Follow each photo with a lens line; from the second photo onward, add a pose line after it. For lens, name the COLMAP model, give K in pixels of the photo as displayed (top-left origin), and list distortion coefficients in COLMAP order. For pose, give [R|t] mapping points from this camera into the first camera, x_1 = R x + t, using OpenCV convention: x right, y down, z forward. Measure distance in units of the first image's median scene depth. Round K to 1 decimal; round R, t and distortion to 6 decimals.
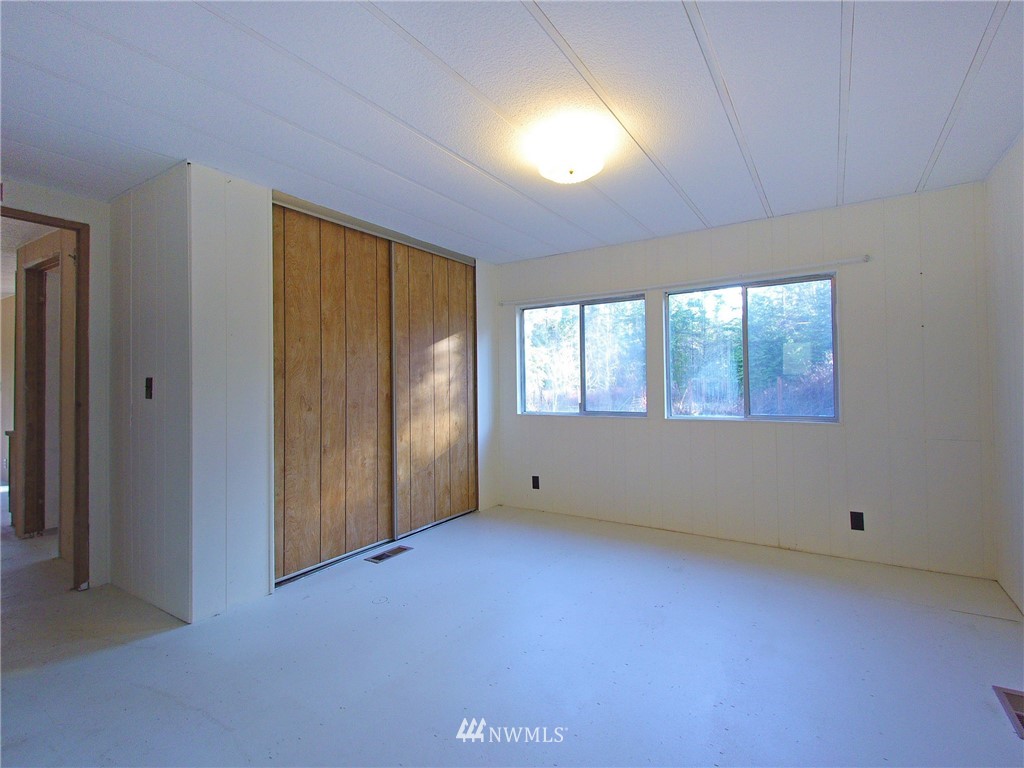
lens RADIAL K [[457.7, 0, 520.7], [0, 457.7, 378.1], [0, 0, 1]] dist [-0.001158, -0.005661]
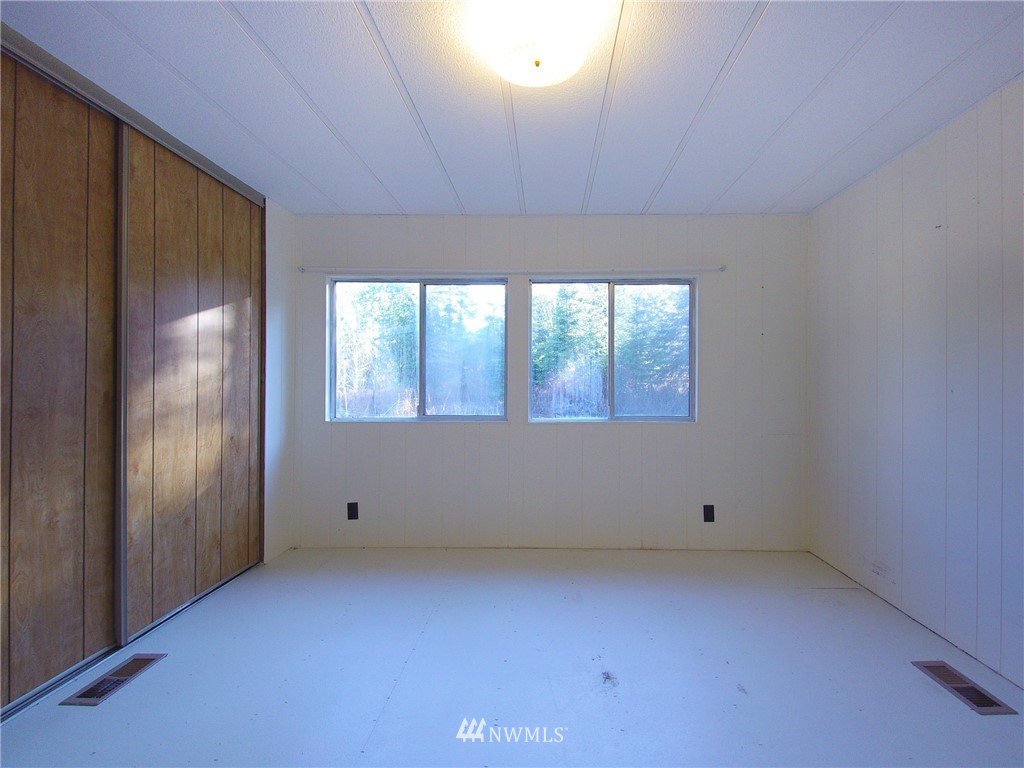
lens RADIAL K [[457.7, 0, 531.7], [0, 457.7, 385.4], [0, 0, 1]] dist [-0.001158, -0.005661]
pose [[0.846723, 0.014745, 0.531830, -0.144611], [-0.019568, 0.999803, 0.003434, 0.014015], [-0.531675, -0.013315, 0.846844, 0.244620]]
